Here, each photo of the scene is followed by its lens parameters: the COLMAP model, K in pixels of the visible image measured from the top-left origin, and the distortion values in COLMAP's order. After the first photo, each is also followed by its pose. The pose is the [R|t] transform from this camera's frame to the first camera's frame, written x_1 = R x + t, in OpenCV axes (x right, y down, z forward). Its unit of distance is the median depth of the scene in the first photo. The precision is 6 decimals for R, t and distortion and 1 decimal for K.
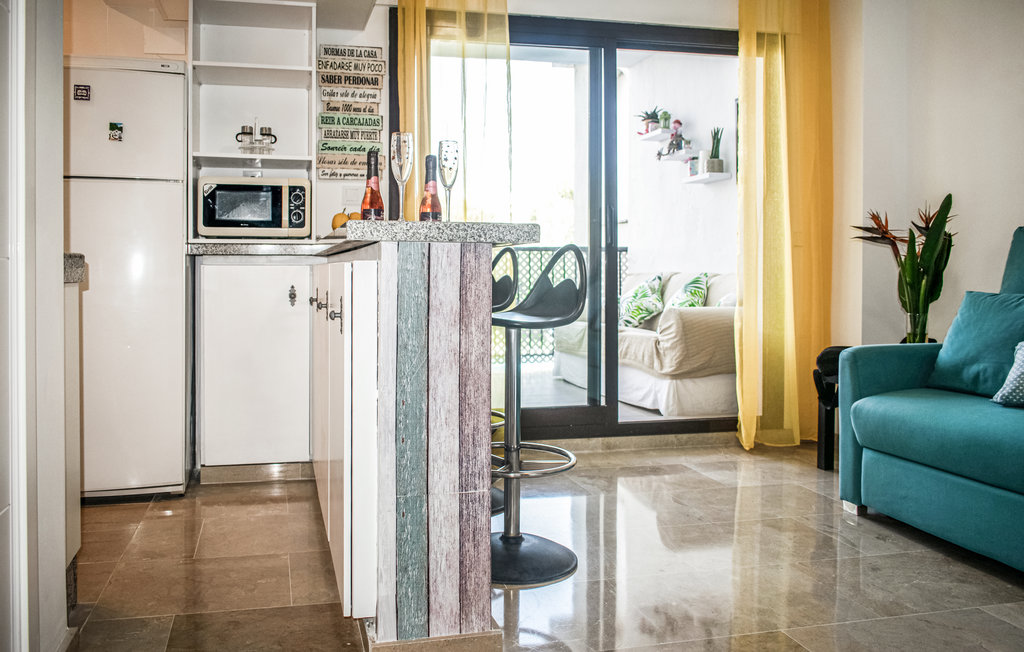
lens RADIAL K [[808.1, 0, 512.0], [0, 808.1, 326.0], [0, 0, 1]] dist [-0.083098, -0.003863]
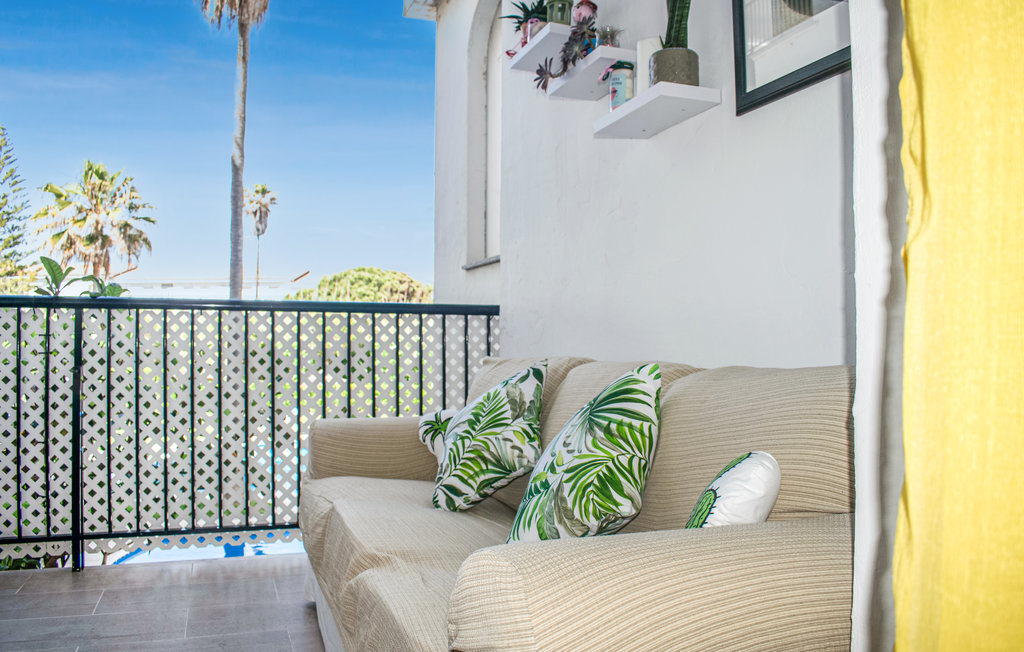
lens RADIAL K [[808.1, 0, 512.0], [0, 808.1, 326.0], [0, 0, 1]] dist [-0.083098, -0.003863]
pose [[0.998995, 0.000592, 0.044821, 0.155819], [0.003265, 0.996295, -0.085941, -0.049829], [-0.044706, 0.086001, 0.995292, 0.625051]]
